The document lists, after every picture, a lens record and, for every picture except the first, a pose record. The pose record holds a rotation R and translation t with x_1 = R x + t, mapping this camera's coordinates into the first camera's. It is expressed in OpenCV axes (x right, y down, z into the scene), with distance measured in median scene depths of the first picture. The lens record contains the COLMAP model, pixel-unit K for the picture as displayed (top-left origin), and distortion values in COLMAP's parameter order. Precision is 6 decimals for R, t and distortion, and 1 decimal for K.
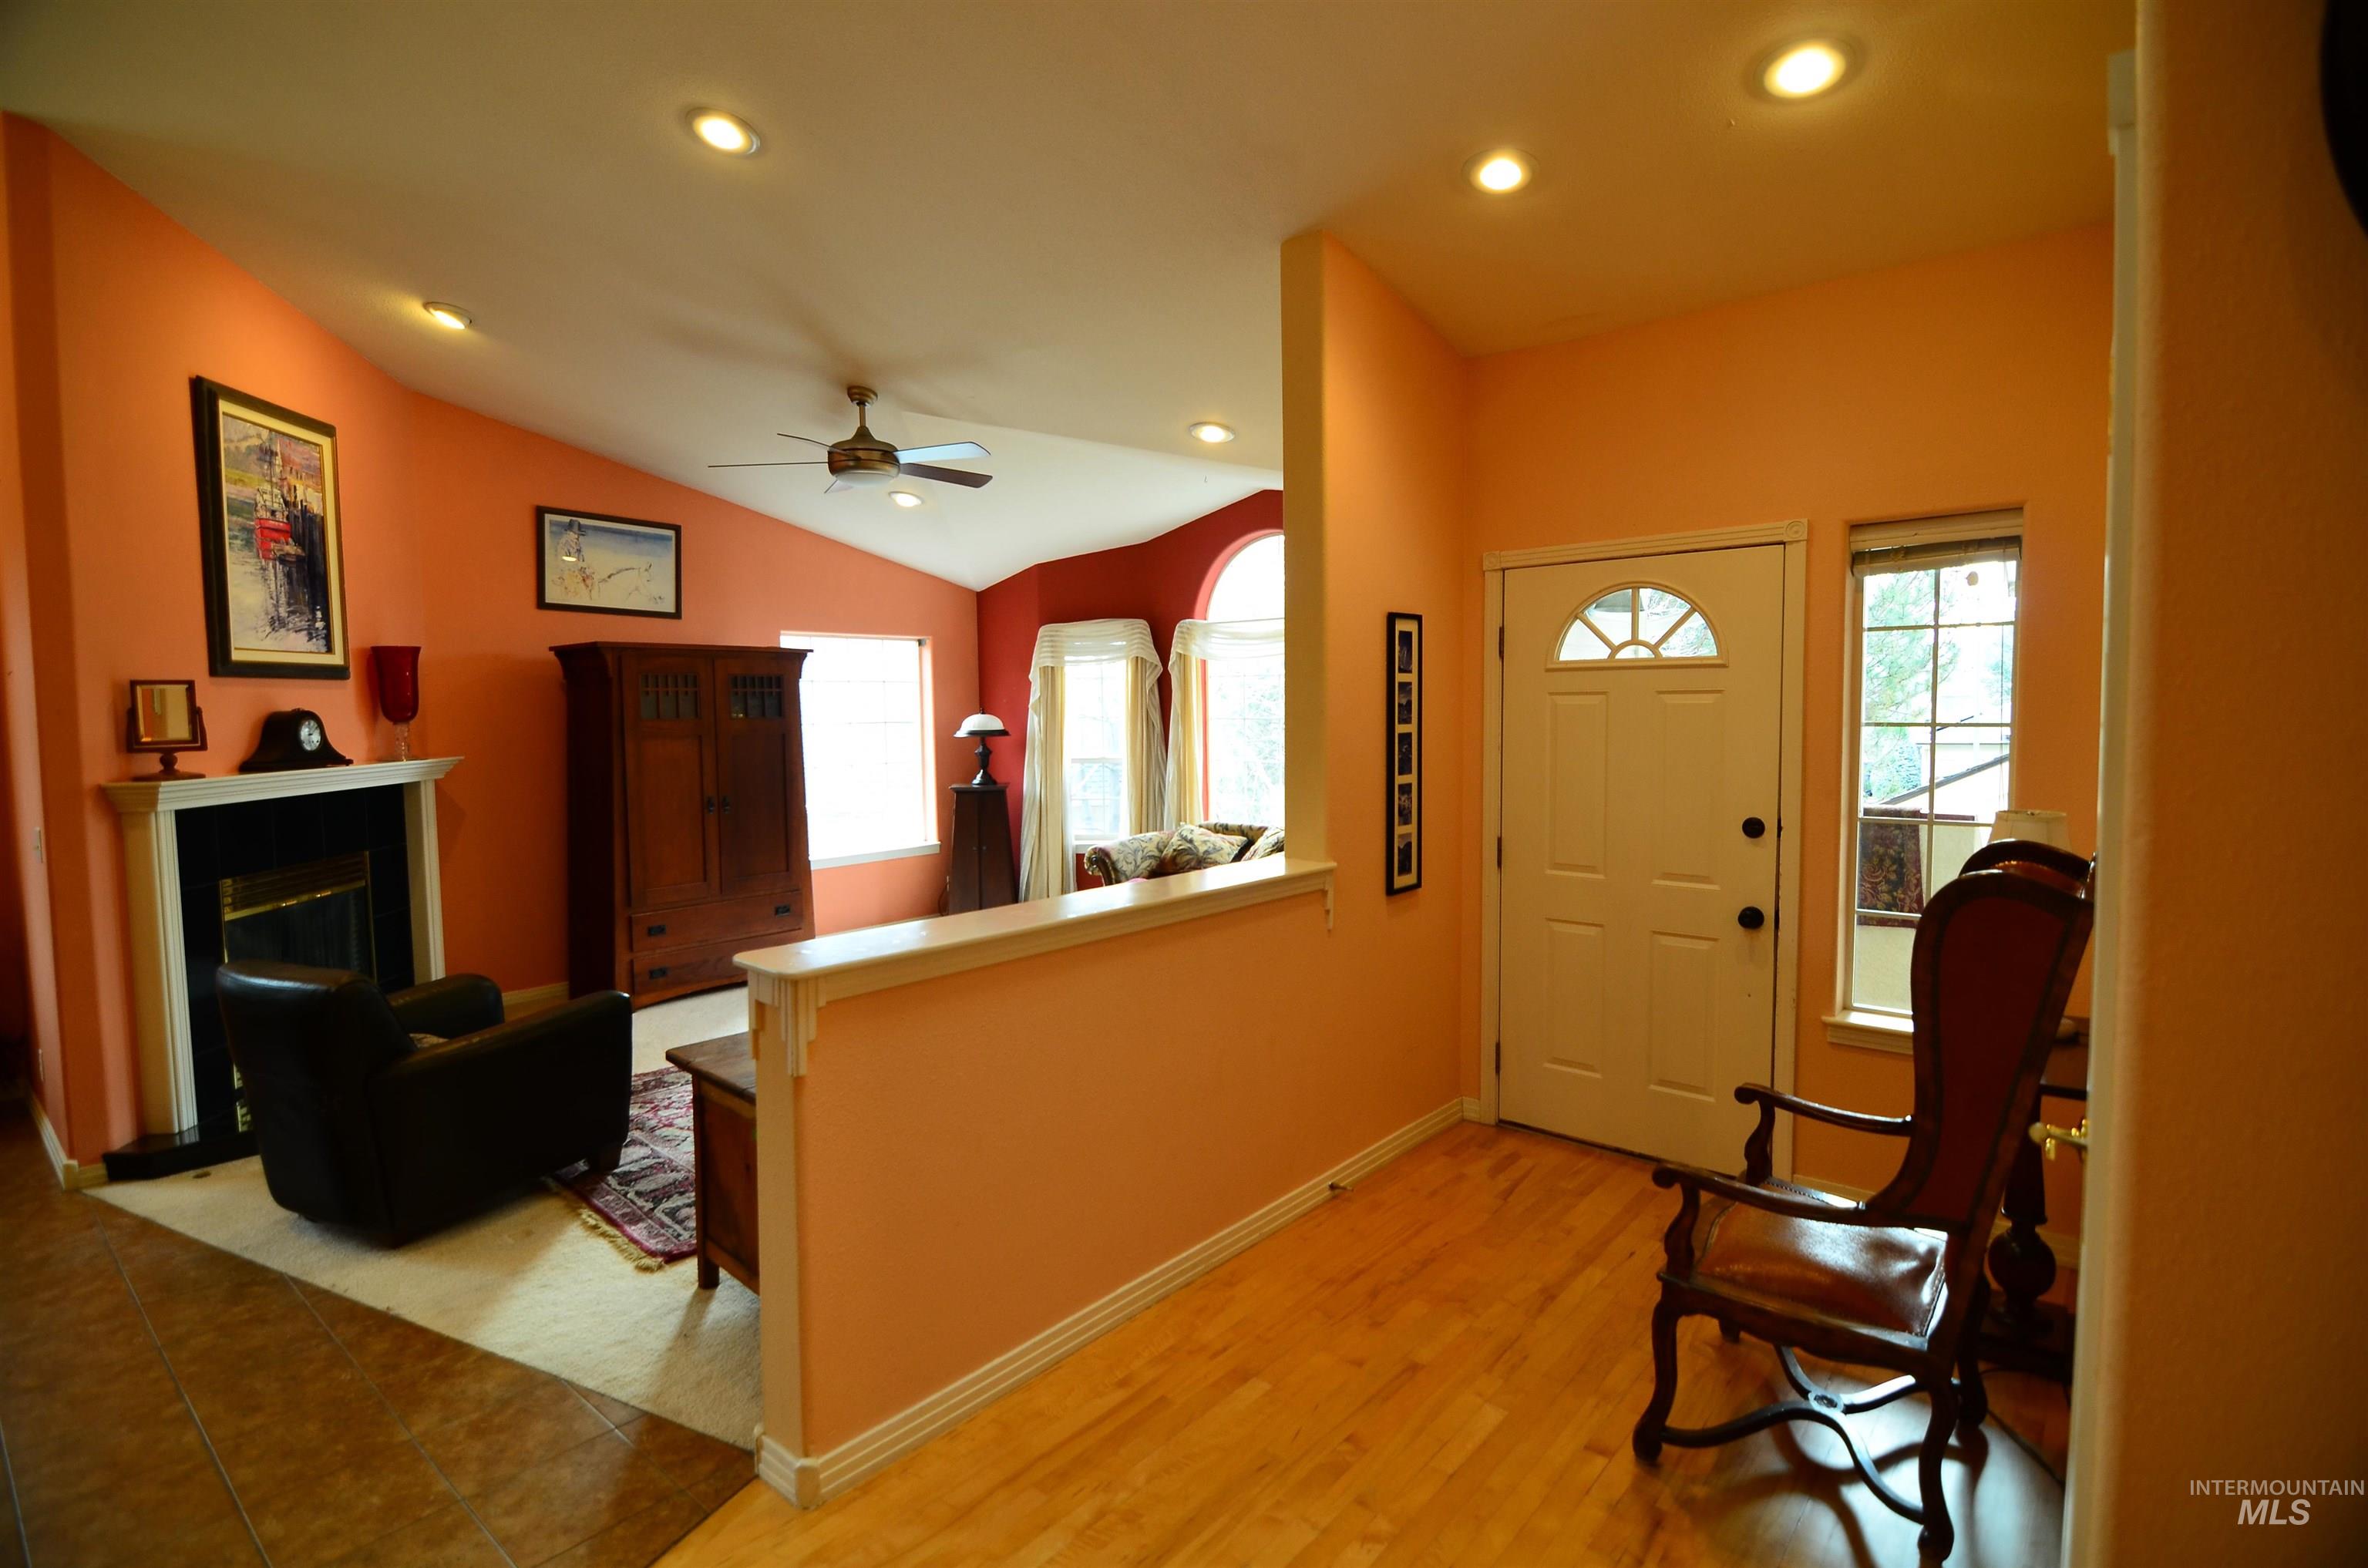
lens RADIAL K [[1136.9, 0, 1173.0], [0, 1136.9, 775.5], [0, 0, 1]] dist [-0.007257, -0.010511]
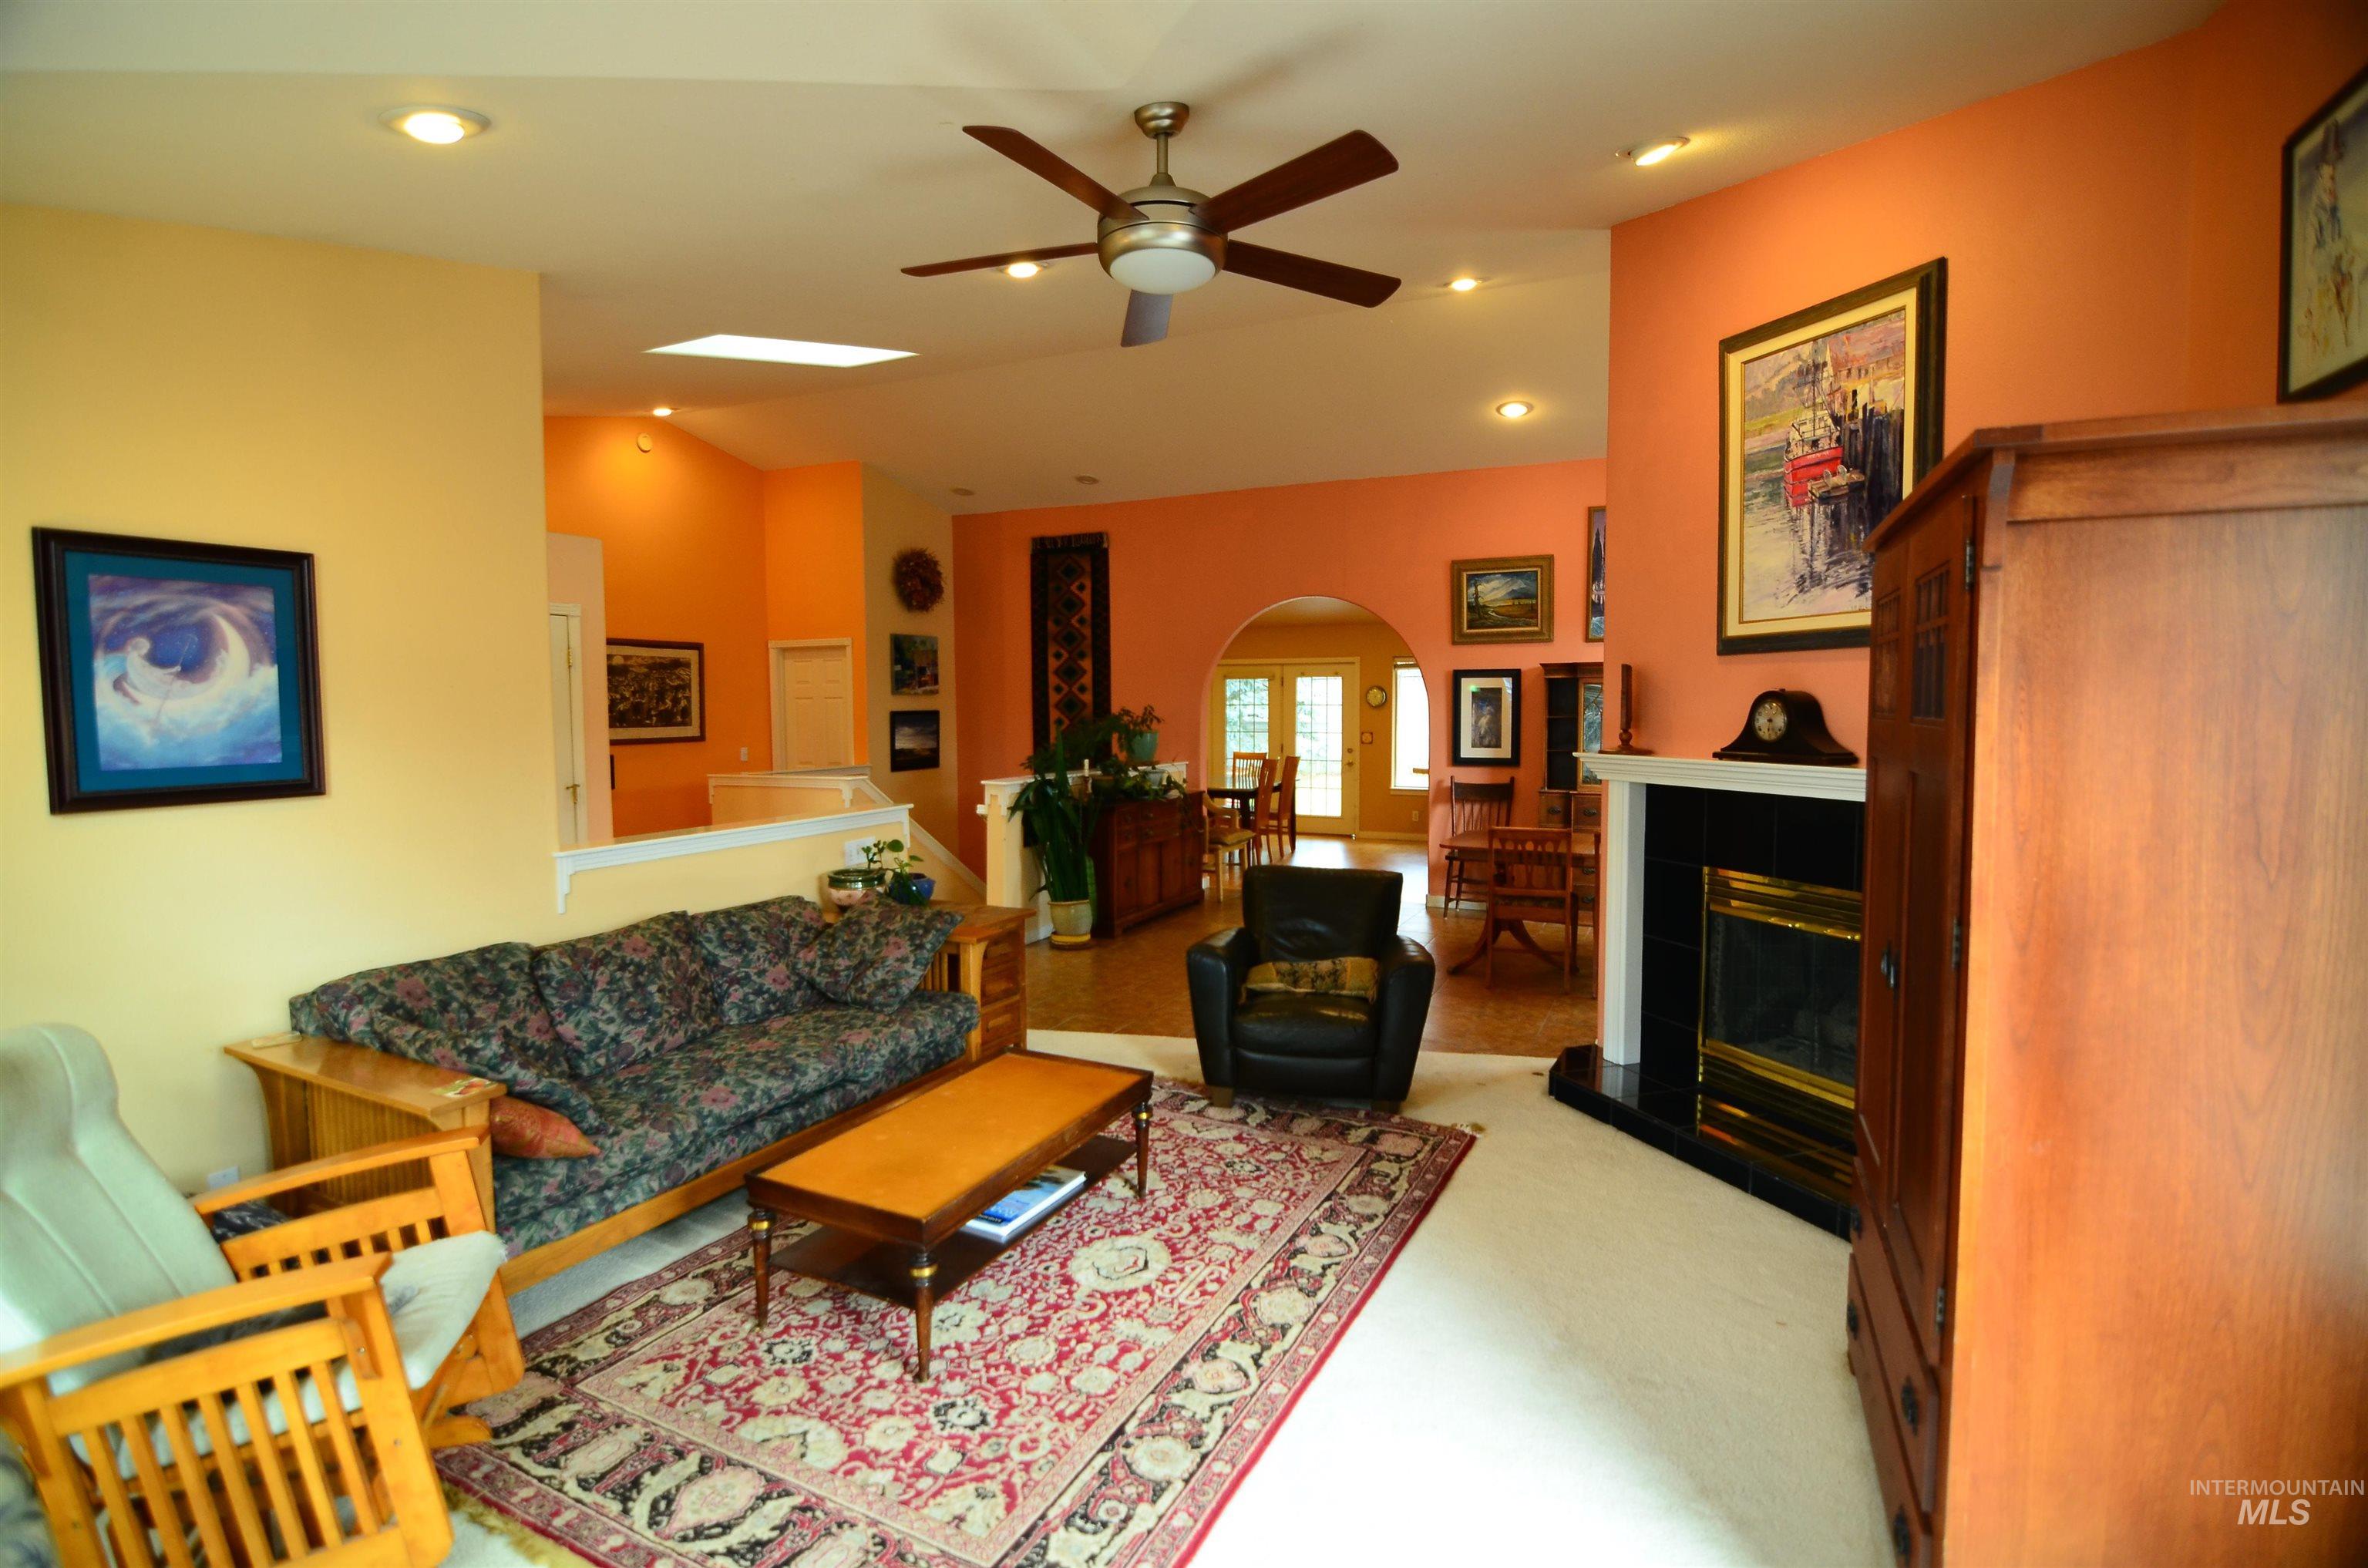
lens RADIAL K [[1136.9, 0, 1173.0], [0, 1136.9, 775.5], [0, 0, 1]] dist [-0.007257, -0.010511]
pose [[-0.963115, 0.035501, -0.266739, -0.130794], [0.001866, 0.992117, 0.125303, -0.097006], [0.269085, 0.120183, -0.955588, 1.618944]]
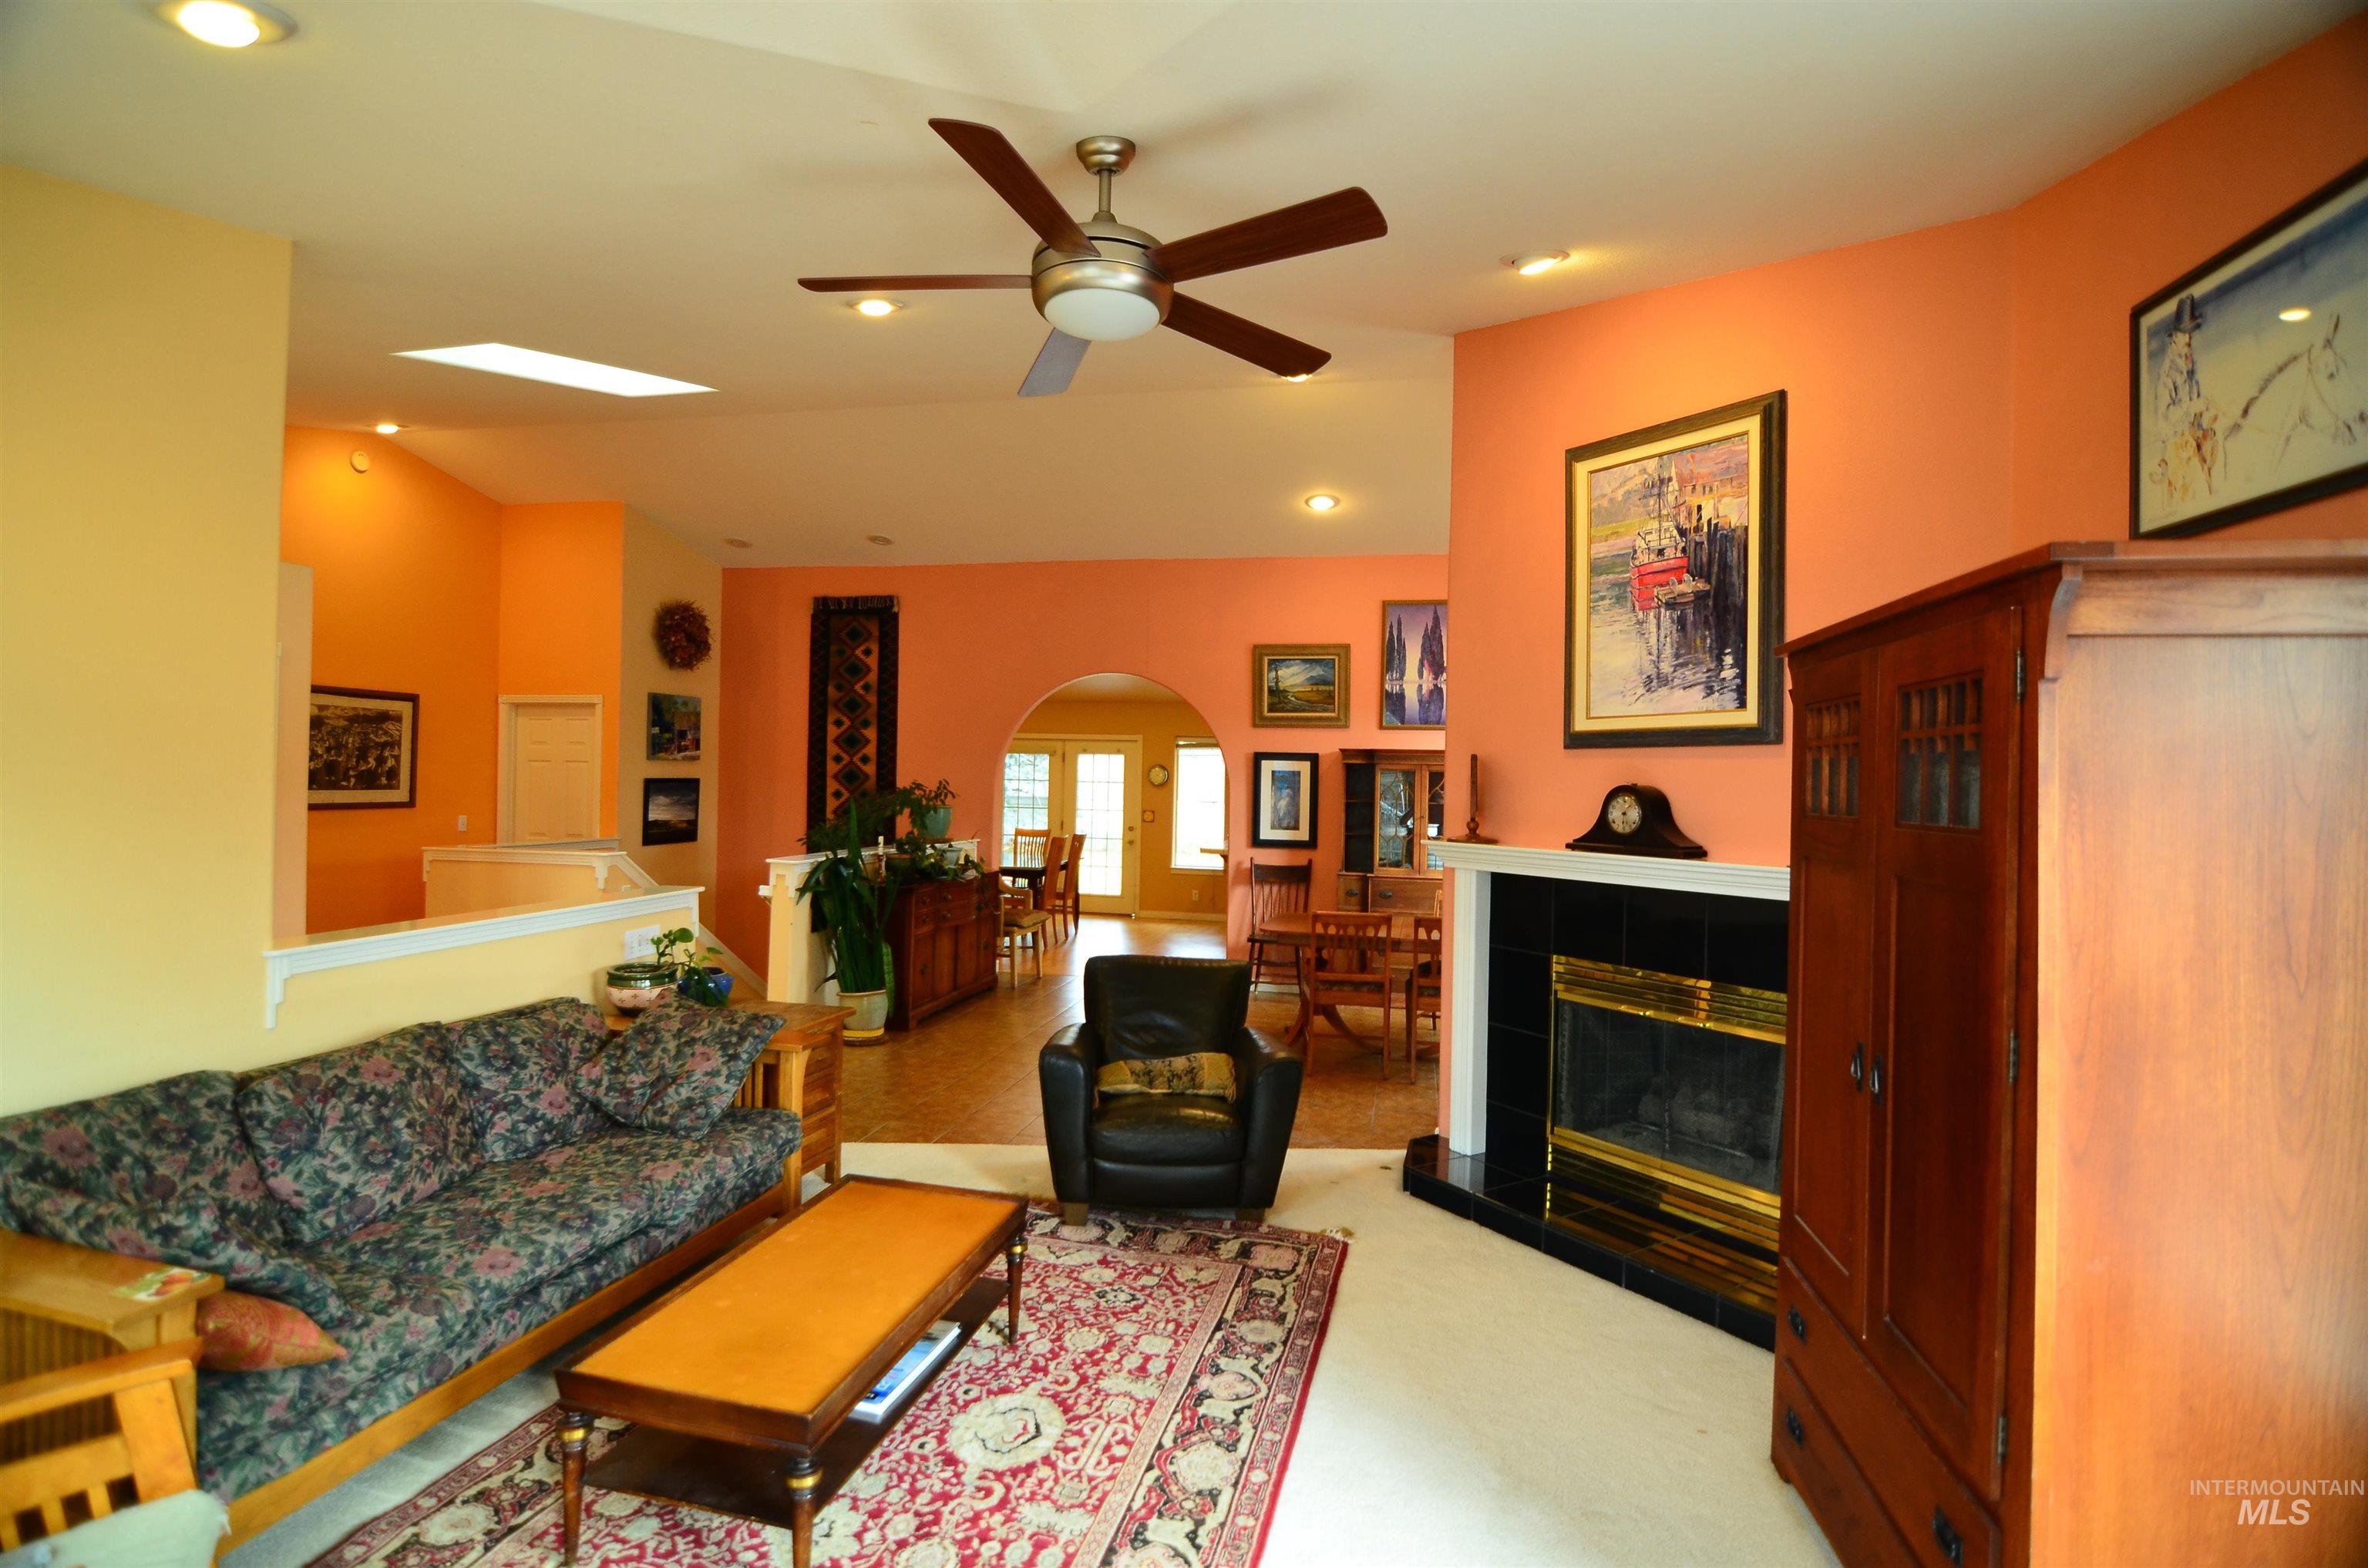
lens RADIAL K [[1136.9, 0, 1173.0], [0, 1136.9, 775.5], [0, 0, 1]] dist [-0.007257, -0.010511]
pose [[-0.878967, -0.006366, -0.476841, -0.068171], [-0.037785, 0.997697, 0.056332, -0.096446], [0.475384, 0.067532, -0.877183, 1.532069]]
